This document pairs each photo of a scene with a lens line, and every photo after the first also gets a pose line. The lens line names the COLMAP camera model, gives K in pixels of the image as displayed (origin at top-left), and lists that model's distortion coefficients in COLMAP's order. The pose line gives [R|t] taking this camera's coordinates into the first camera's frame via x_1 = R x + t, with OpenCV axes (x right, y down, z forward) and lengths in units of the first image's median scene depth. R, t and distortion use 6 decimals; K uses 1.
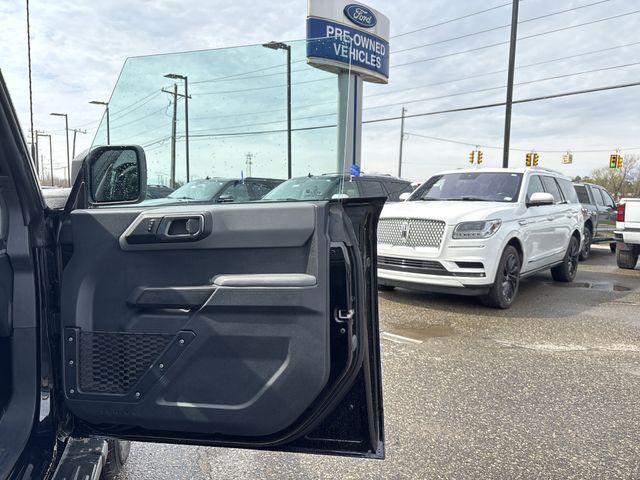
lens RADIAL K [[488.8, 0, 321.5], [0, 488.8, 238.8], [0, 0, 1]] dist [0.035204, -0.022488]
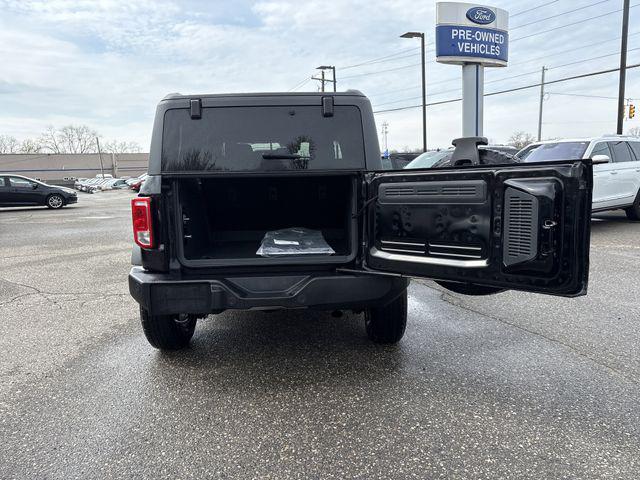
lens RADIAL K [[488.8, 0, 317.7], [0, 488.8, 238.8], [0, 0, 1]] dist [0.035204, -0.022488]
pose [[0.959393, -0.010759, -0.281867, 0.028958], [0.028268, 0.997909, 0.058126, 0.023826], [0.280652, -0.063733, 0.957691, -0.342052]]
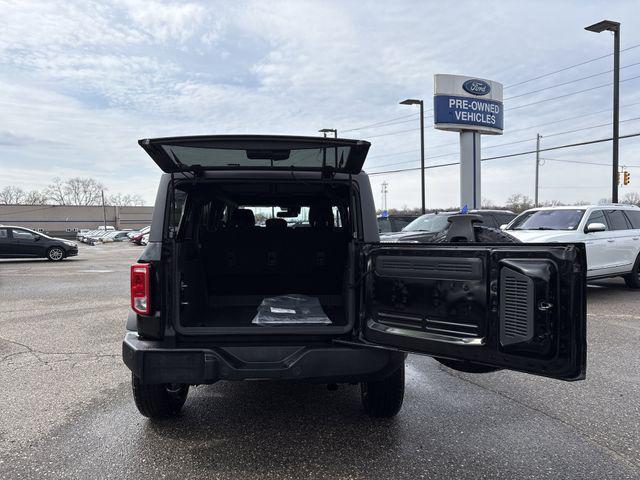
lens RADIAL K [[488.8, 0, 316.5], [0, 488.8, 239.1], [0, 0, 1]] dist [0.035204, -0.022488]
pose [[0.959454, -0.019742, -0.281171, 0.030306], [0.004369, 0.998466, -0.055199, 0.016767], [0.281830, 0.051733, 0.958069, -0.343380]]
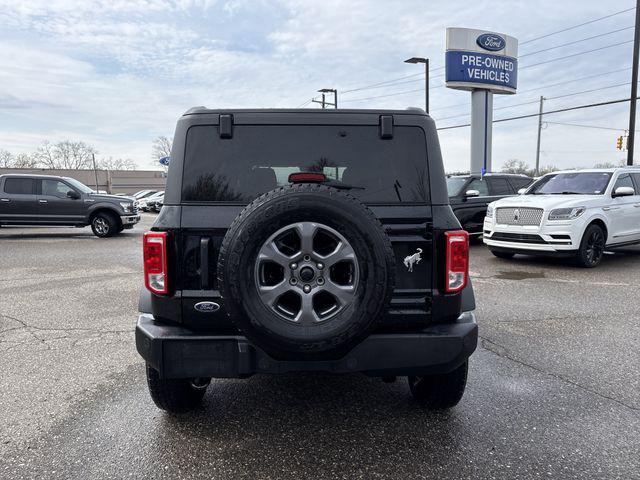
lens RADIAL K [[488.8, 0, 317.0], [0, 488.8, 241.4], [0, 0, 1]] dist [0.035204, -0.022488]
pose [[0.963127, 0.001778, -0.269040, -0.007109], [0.003670, 0.999798, 0.019745, 0.015326], [0.269021, -0.020004, 0.962927, -0.305927]]
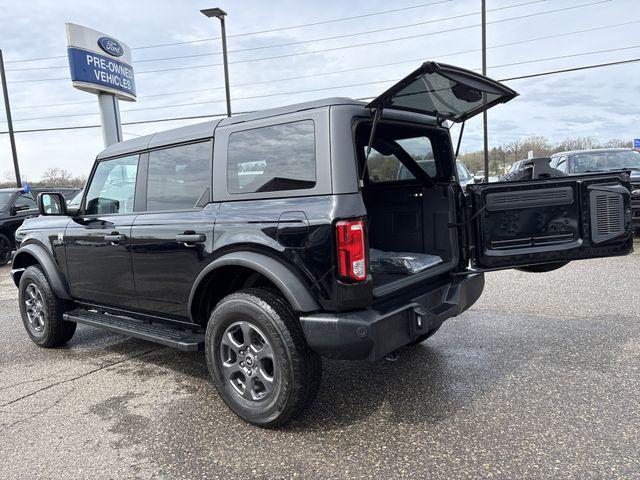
lens RADIAL K [[488.8, 0, 323.4], [0, 488.8, 242.4], [0, 0, 1]] dist [0.035204, -0.022488]
pose [[0.816854, -0.133974, 0.561071, -0.239590], [0.120144, 0.990839, 0.061679, 0.010935], [-0.564194, 0.017027, 0.825466, -0.287413]]
